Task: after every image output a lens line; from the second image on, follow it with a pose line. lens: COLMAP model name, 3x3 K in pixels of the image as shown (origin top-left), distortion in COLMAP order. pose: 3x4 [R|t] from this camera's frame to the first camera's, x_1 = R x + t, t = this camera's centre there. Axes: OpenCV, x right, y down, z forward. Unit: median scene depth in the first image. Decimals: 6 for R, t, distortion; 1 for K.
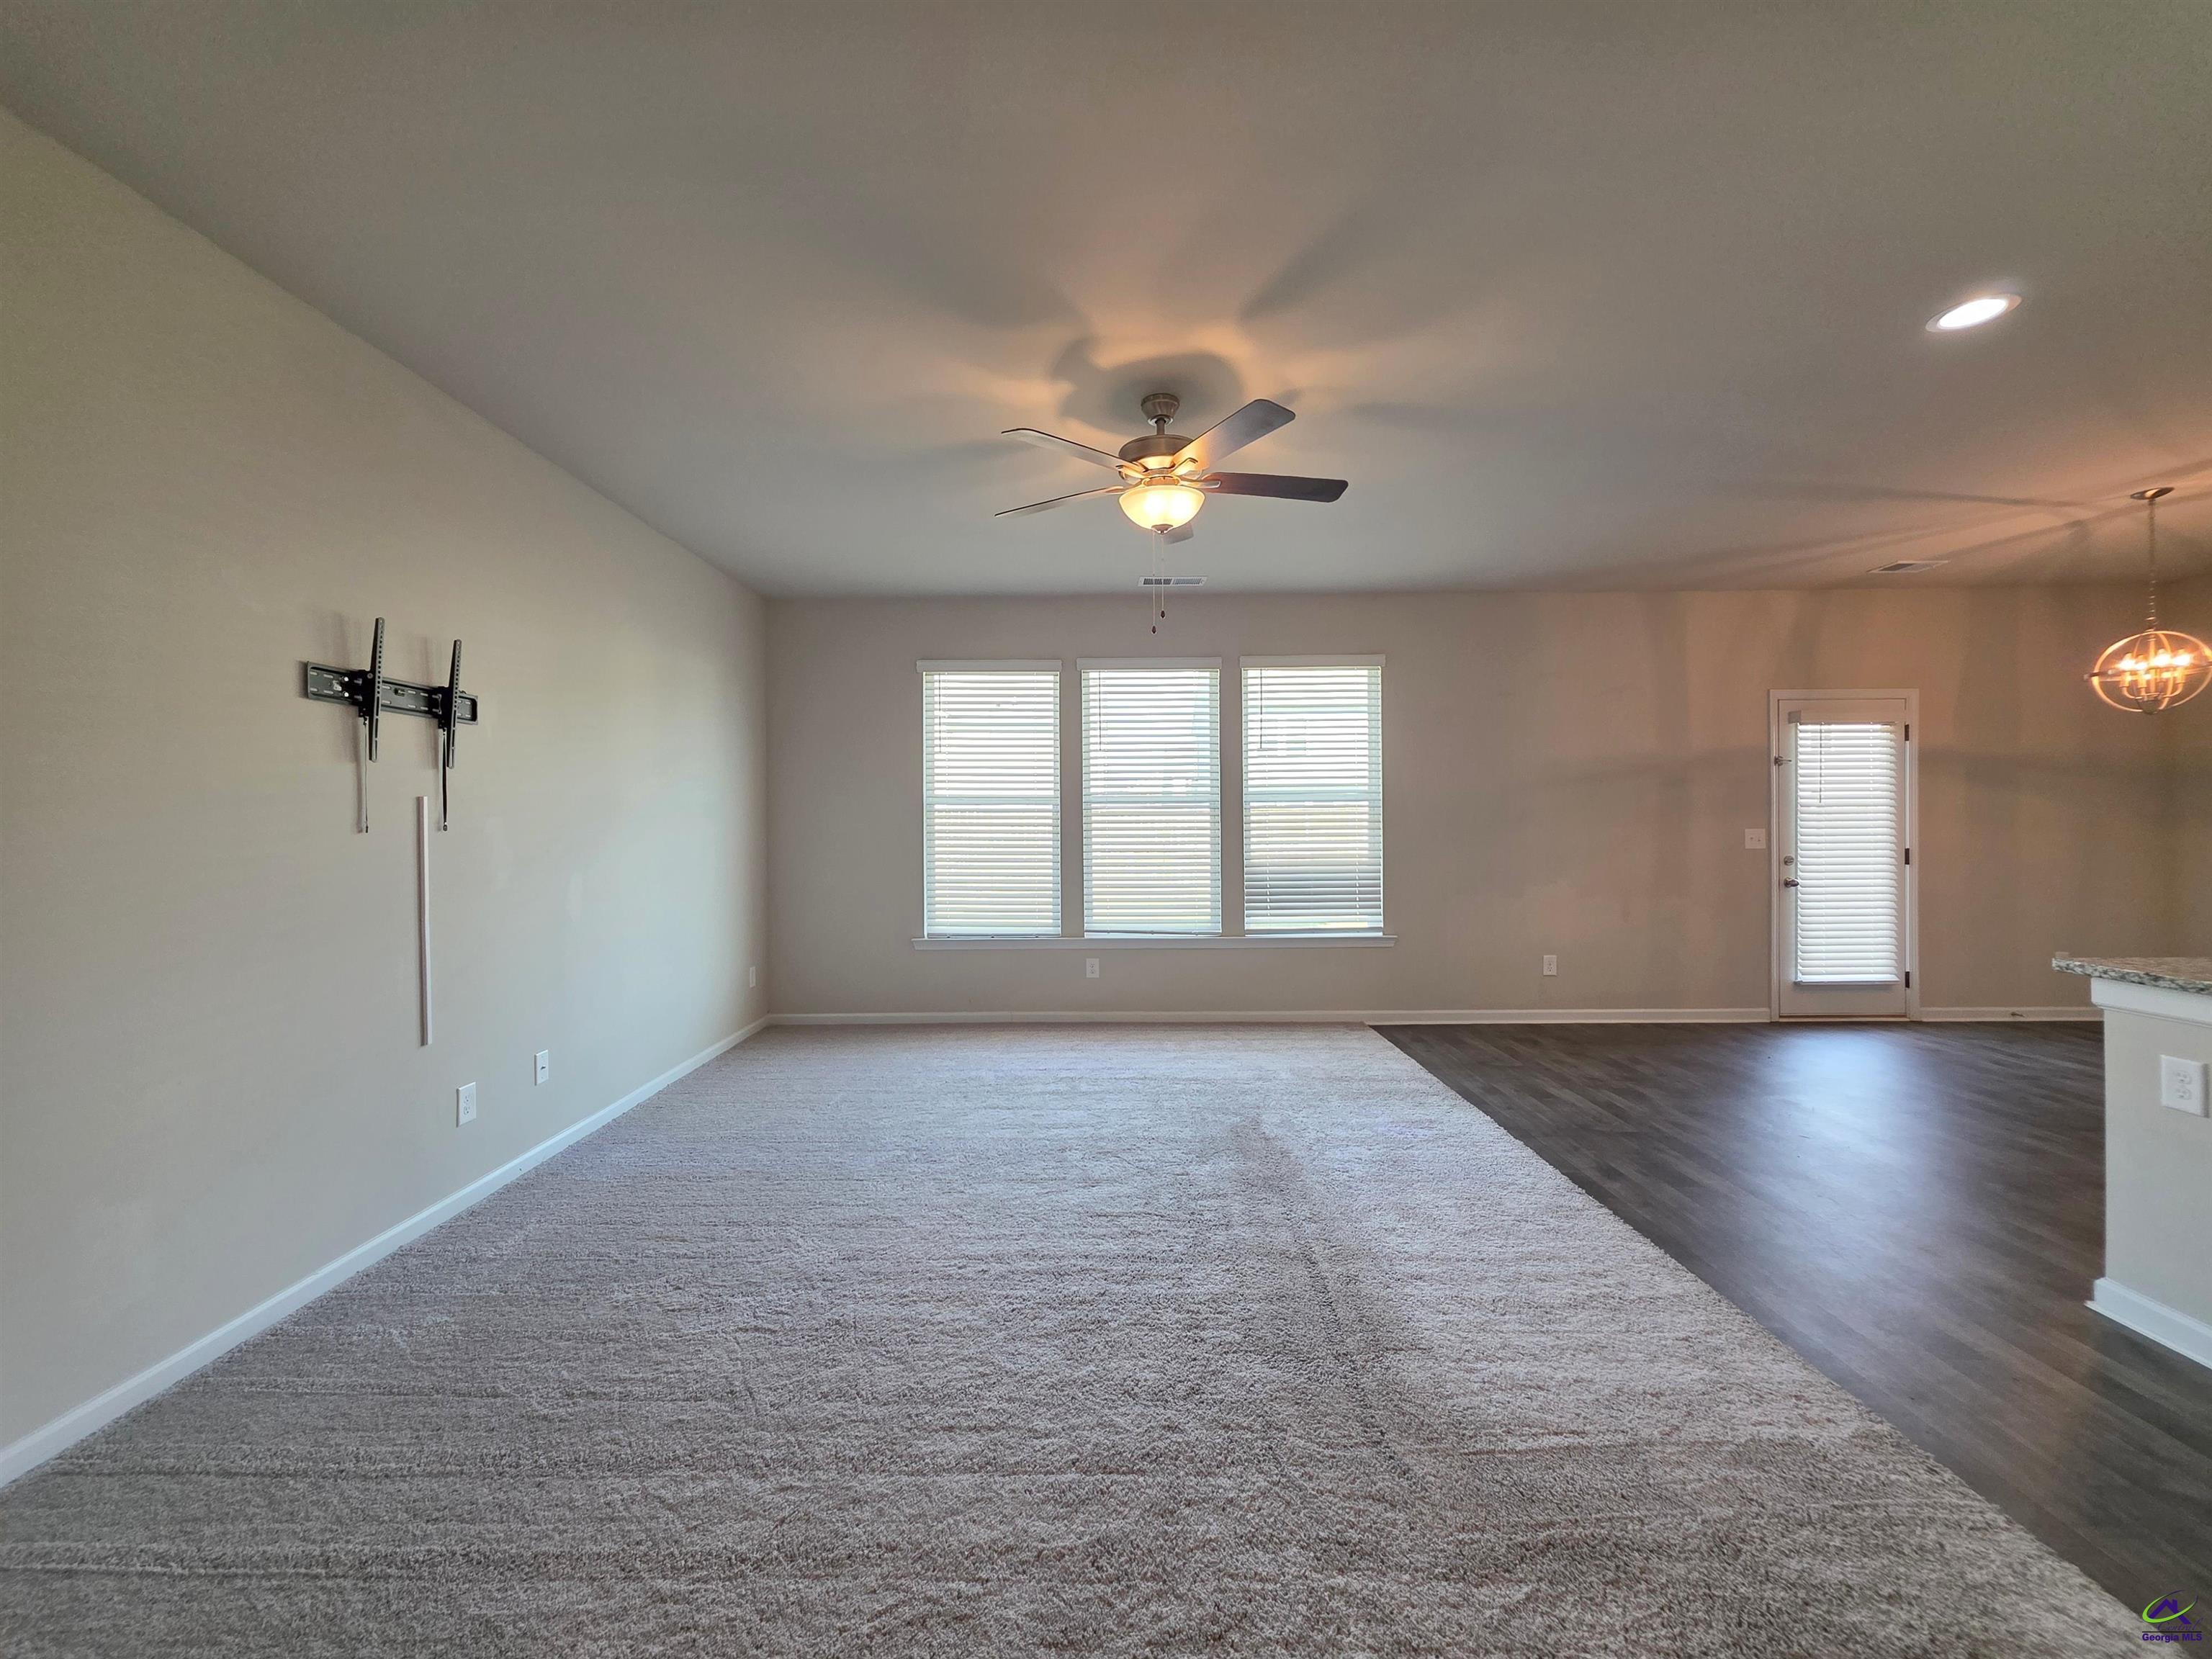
lens RADIAL K [[889.1, 0, 1106.0], [0, 889.1, 829.5], [0, 0, 1]] dist [0.000081, 0.000003]
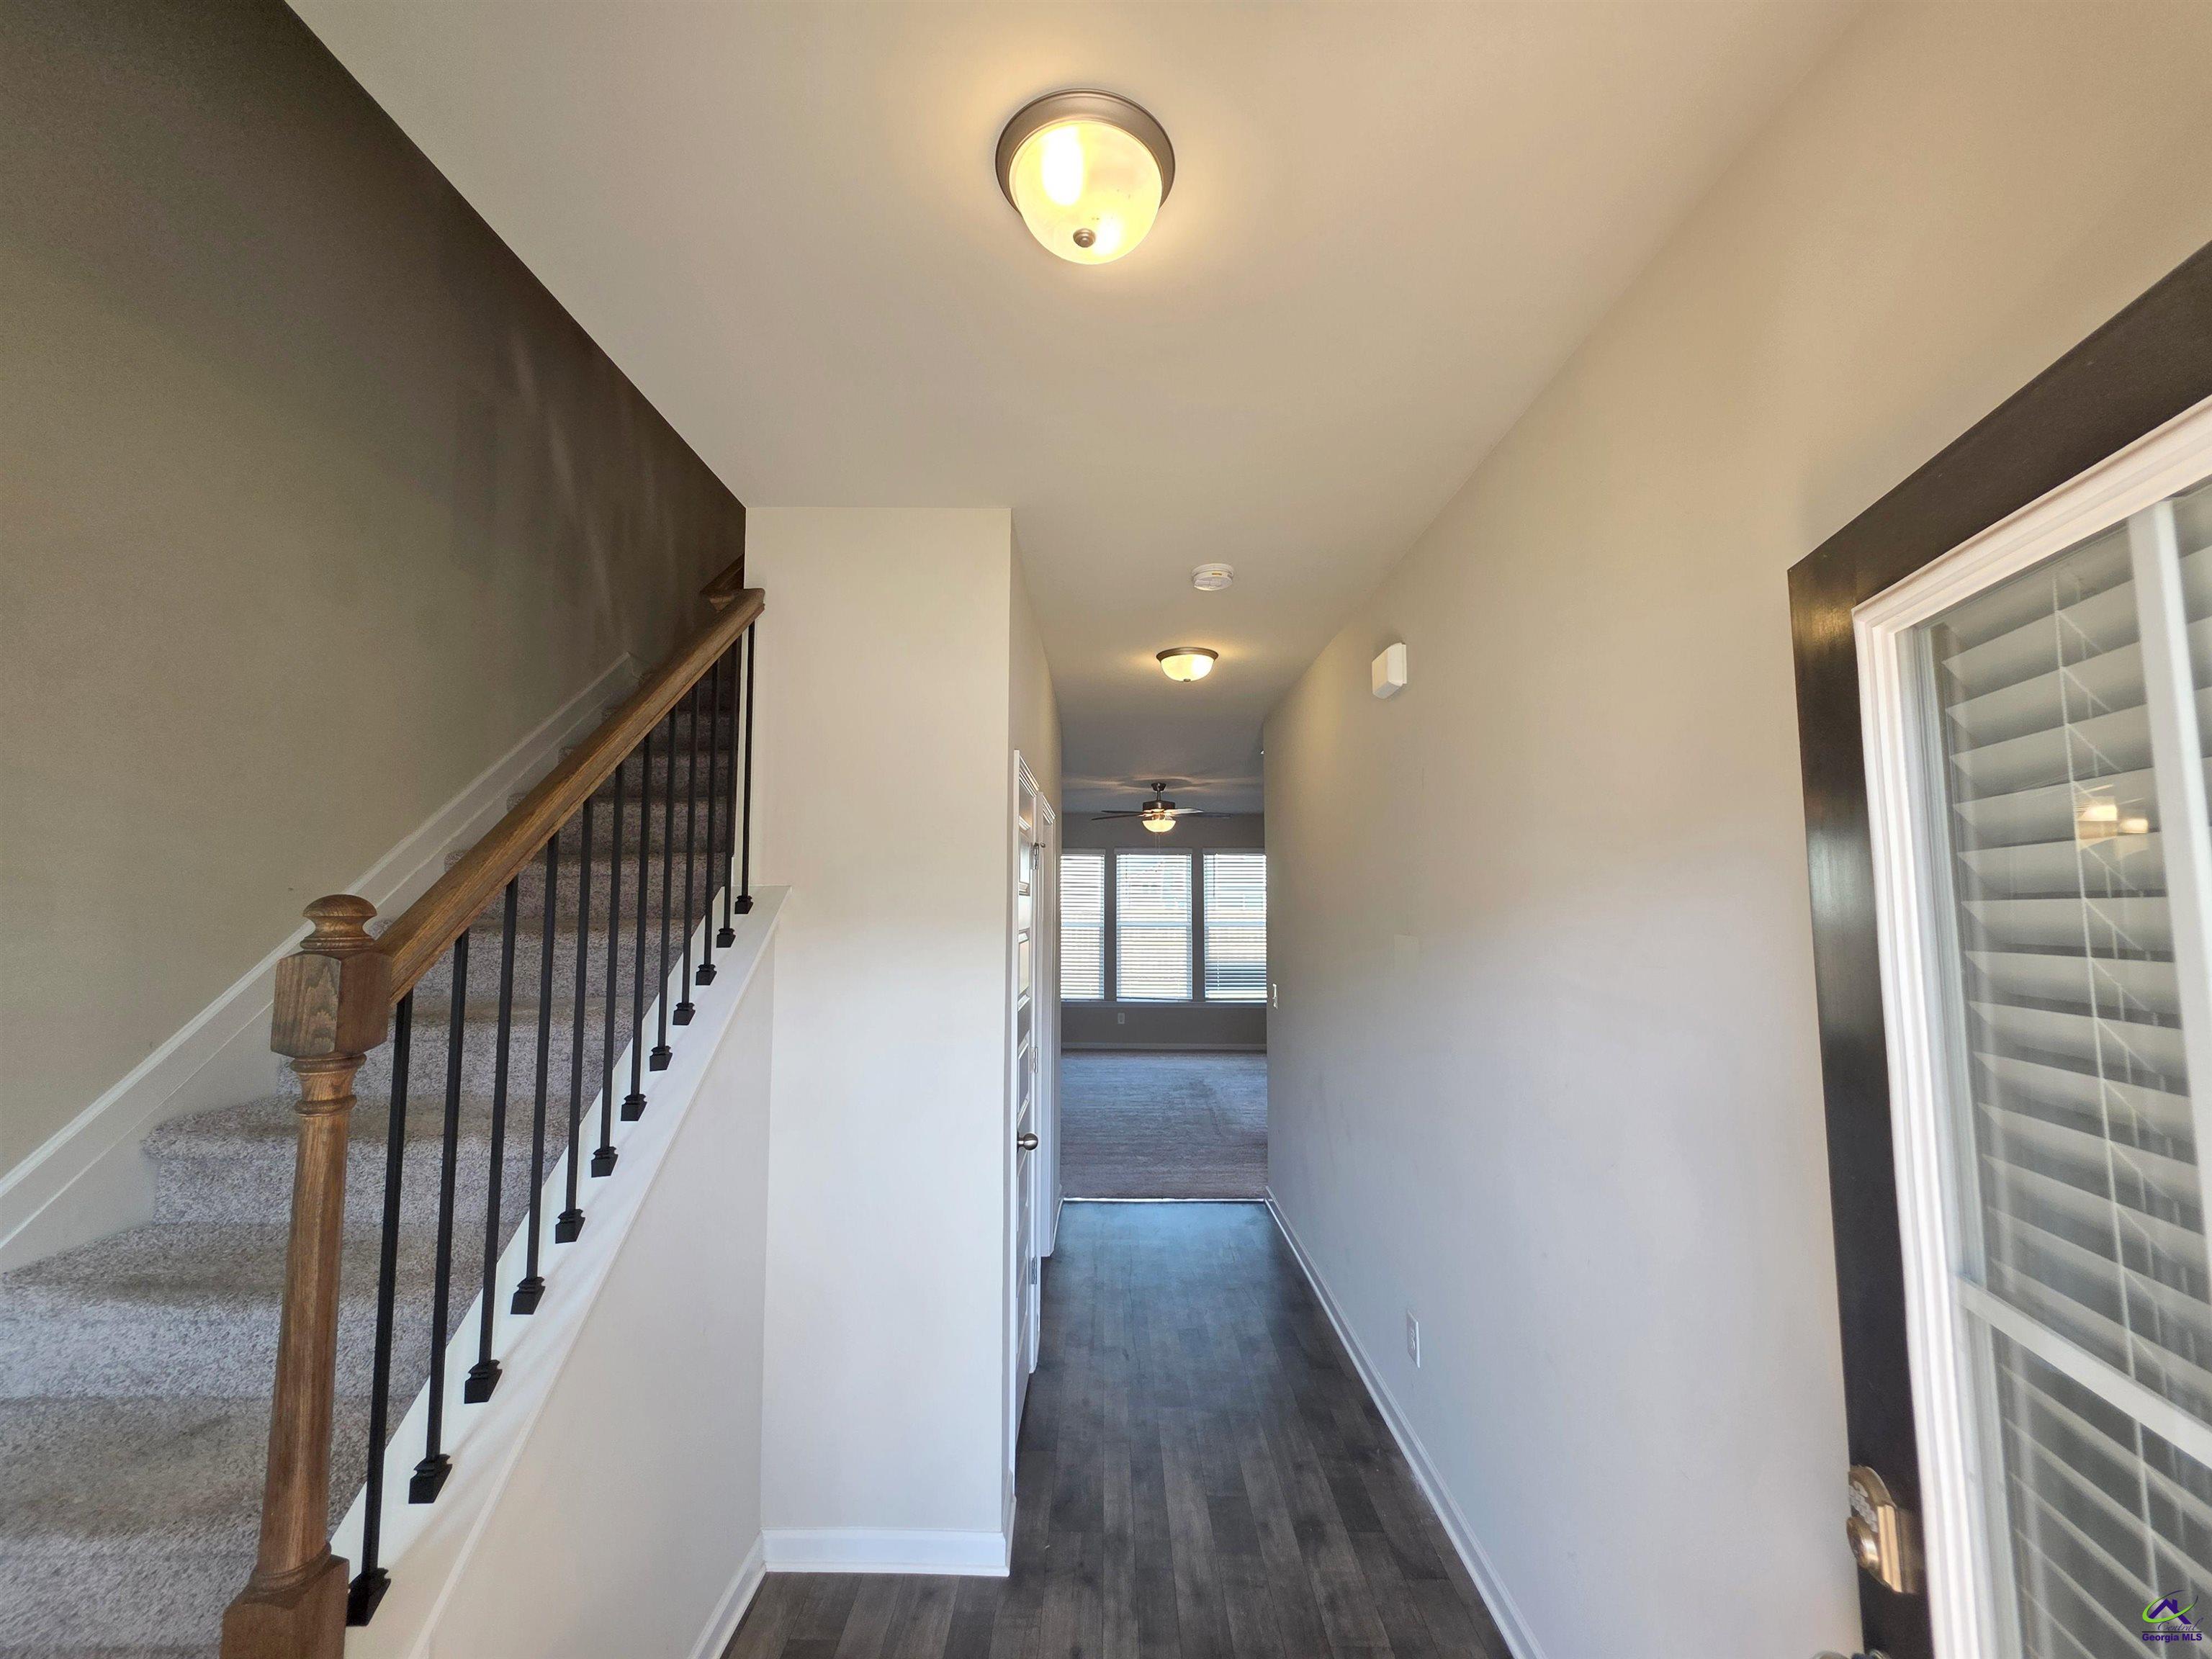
lens RADIAL K [[889.1, 0, 1106.0], [0, 889.1, 829.5], [0, 0, 1]] dist [0.000081, 0.000003]
pose [[0.999977, 0.006784, -0.000946, -0.047323], [-0.006844, 0.995297, -0.096632, -0.053572], [0.000286, 0.096636, 0.995320, -0.855053]]
